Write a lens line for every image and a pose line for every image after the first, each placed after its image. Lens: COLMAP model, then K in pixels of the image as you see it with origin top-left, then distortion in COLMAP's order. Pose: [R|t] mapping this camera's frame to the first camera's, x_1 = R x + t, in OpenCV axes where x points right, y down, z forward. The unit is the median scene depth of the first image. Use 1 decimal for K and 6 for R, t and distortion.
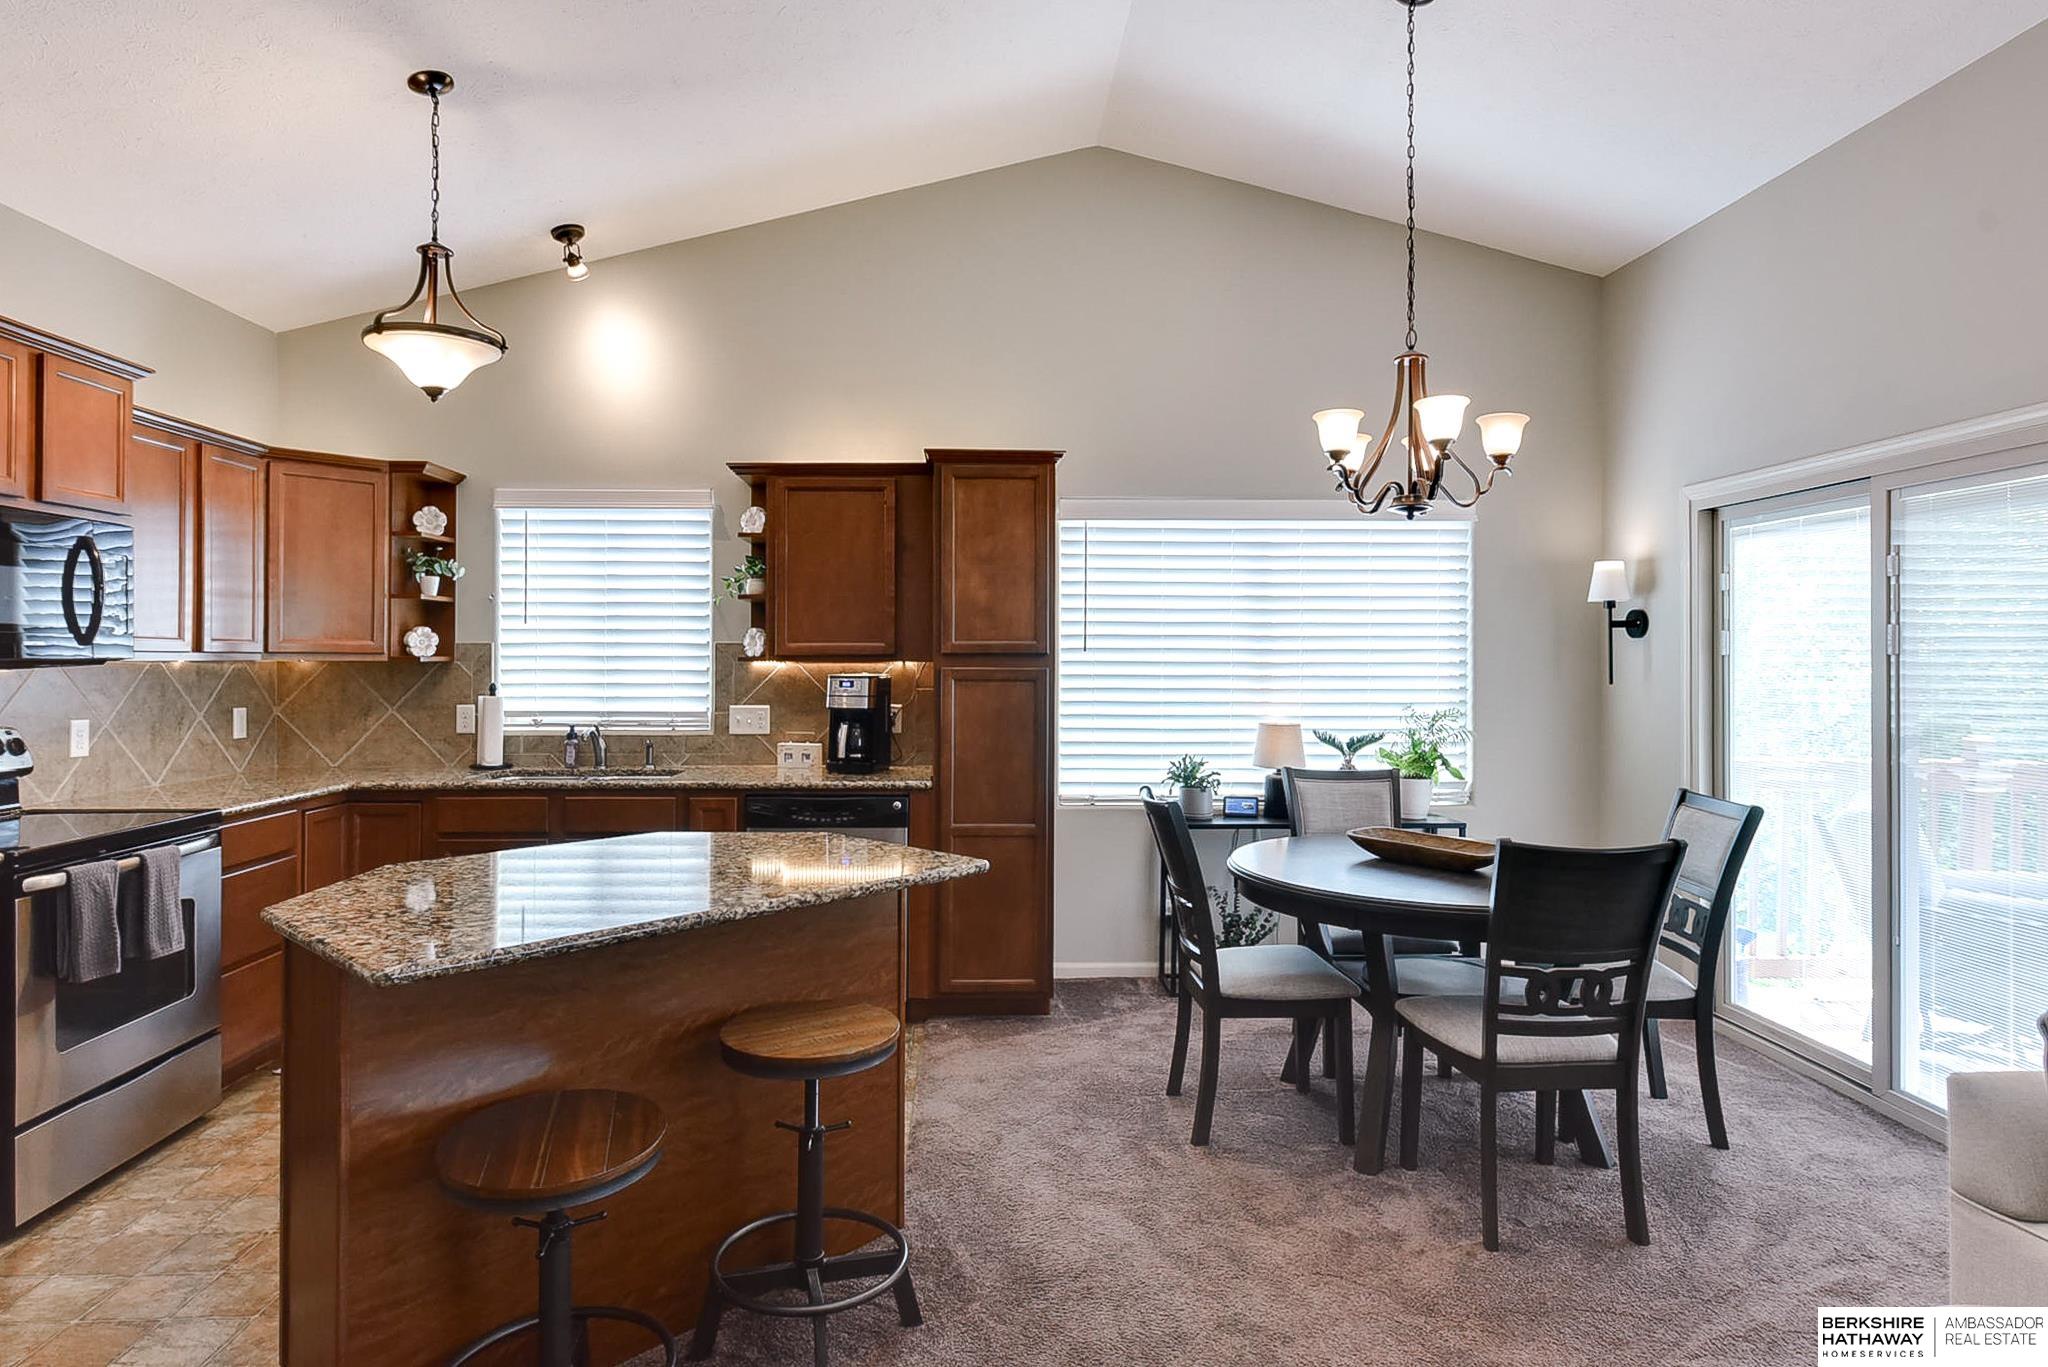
lens RADIAL K [[1137.8, 0, 1009.0], [0, 1137.8, 651.8], [0, 0, 1]] dist [0.004788, -0.000397]
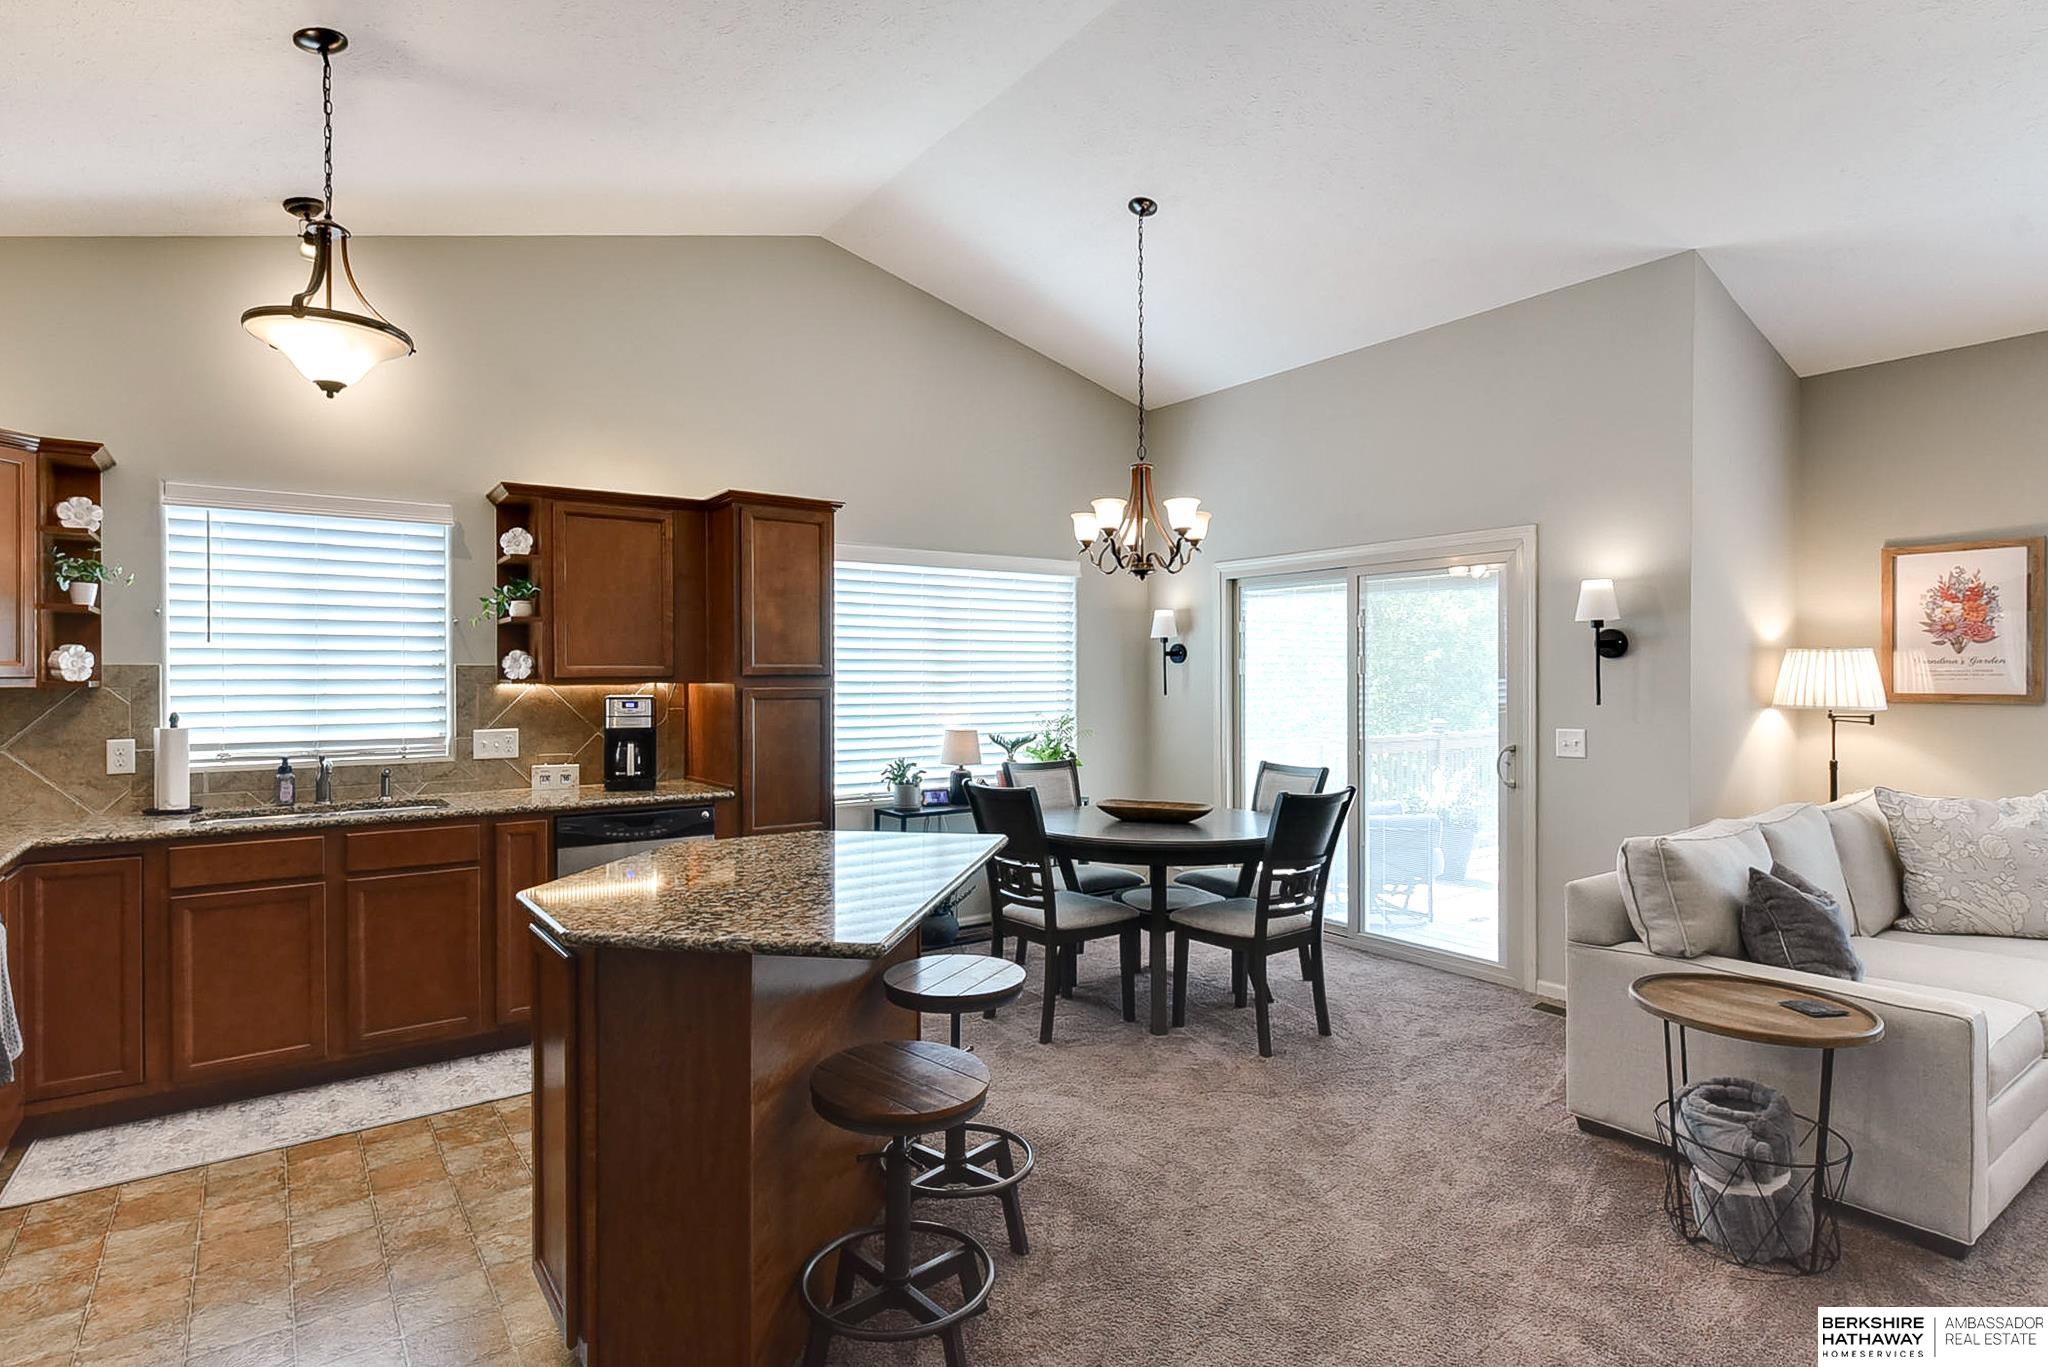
lens RADIAL K [[1038.6, 0, 1018.8], [0, 1038.6, 682.8], [0, 0, 1]] dist [0.003154, -0.000288]
pose [[0.830378, -0.007410, 0.557152, -0.374730], [0.001831, 0.999942, 0.010570, -0.001427], [-0.557198, -0.007757, 0.830343, 0.007757]]
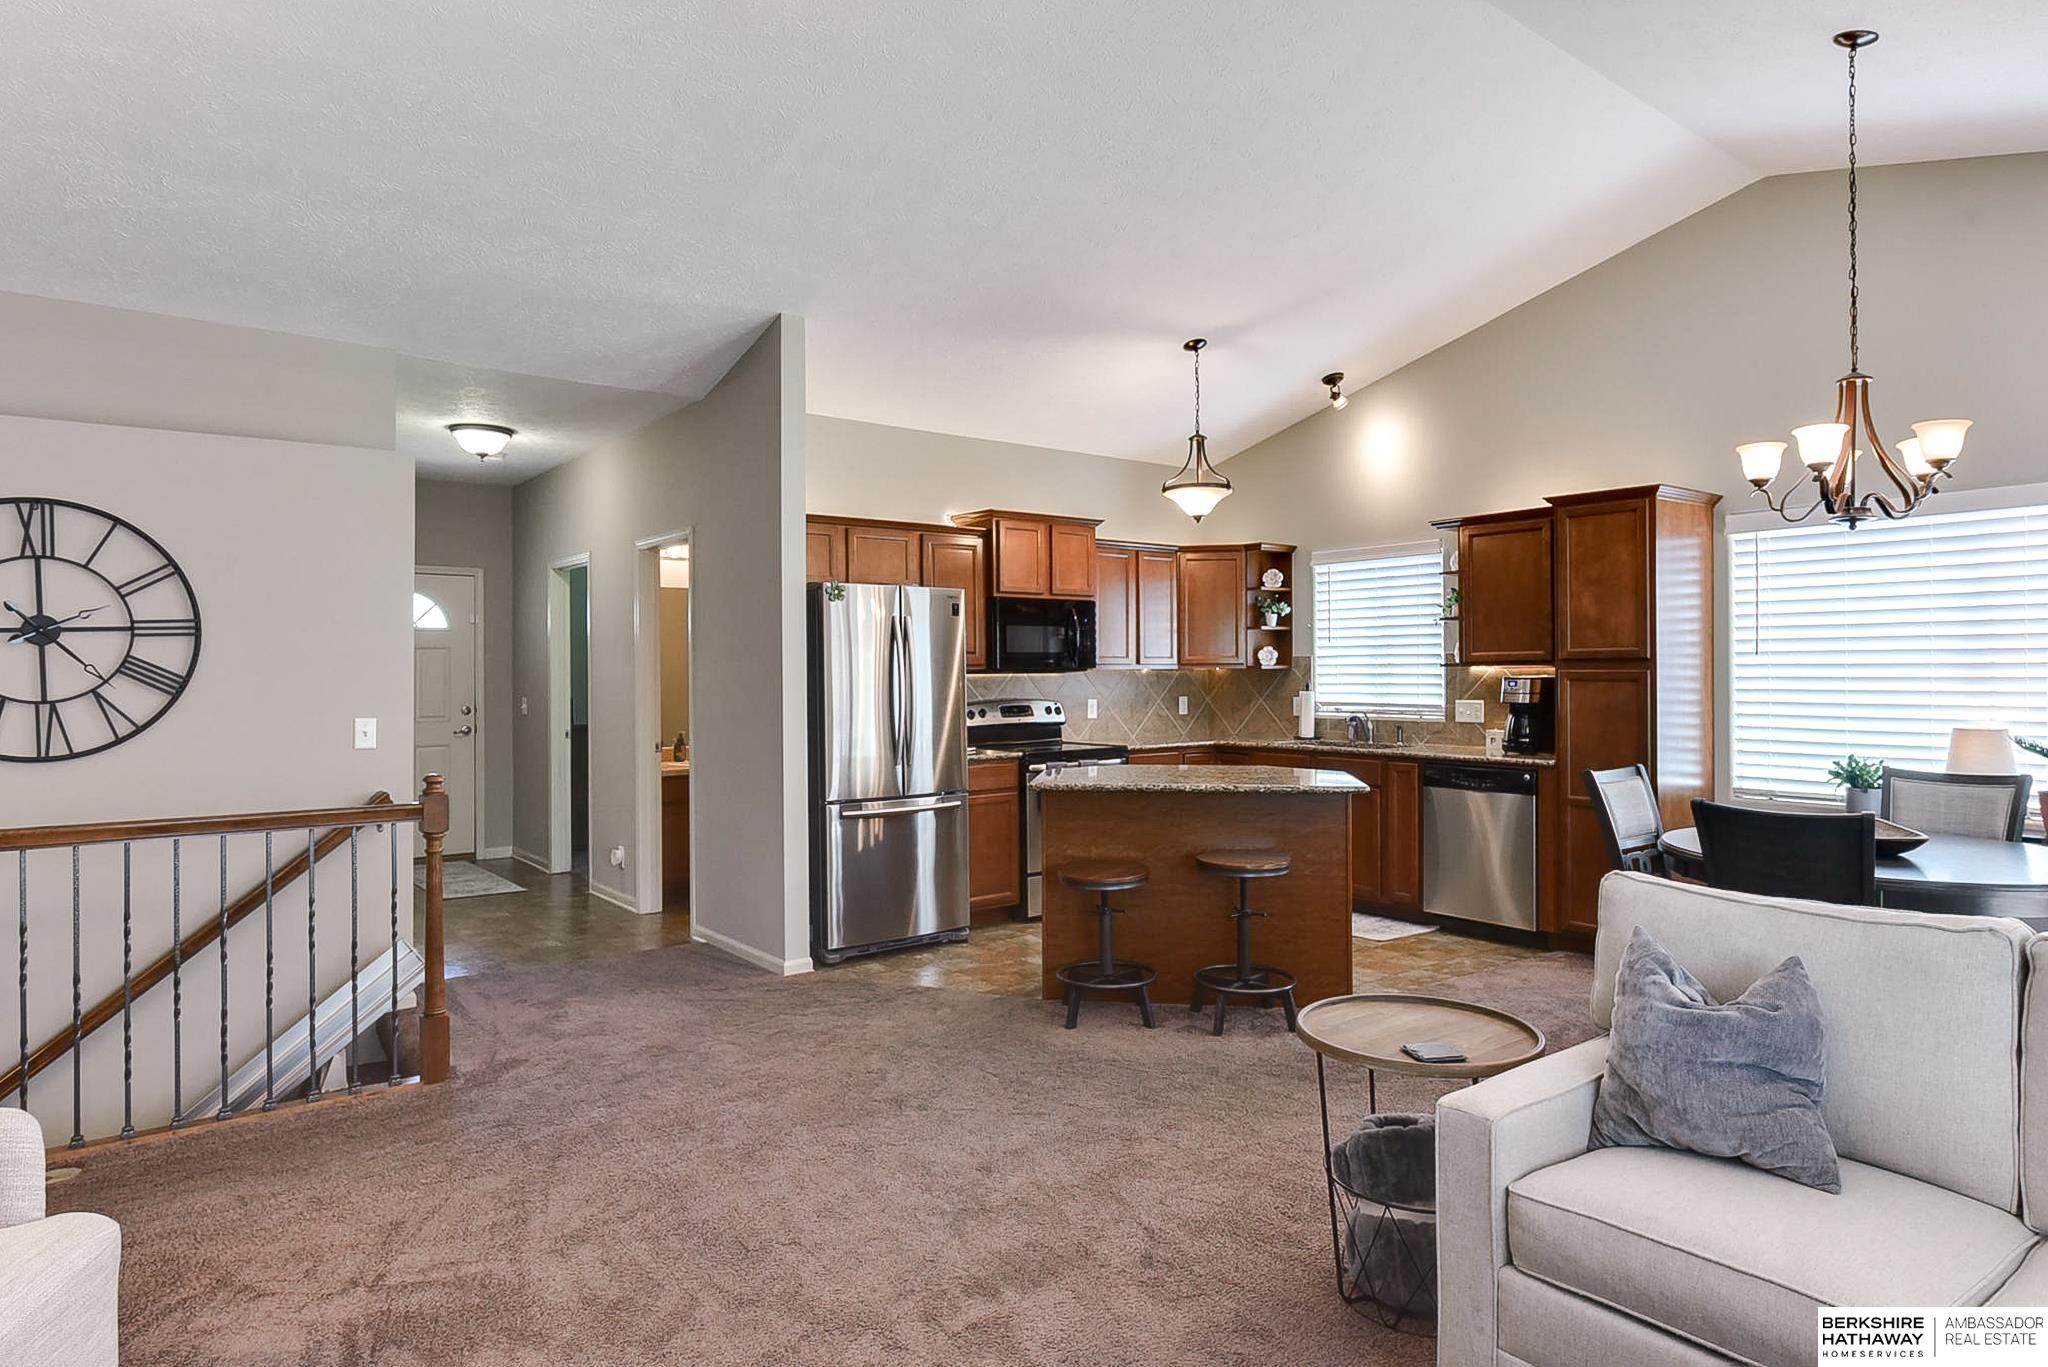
lens RADIAL K [[1164.7, 0, 1013.7], [0, 1164.7, 665.1], [0, 0, 1]] dist [0.000541, -0.001515]
pose [[0.582591, -0.010194, -0.812702, 0.592151], [0.012383, 0.999917, -0.003666, 0.005153], [0.812671, -0.007928, 0.582669, -0.221133]]
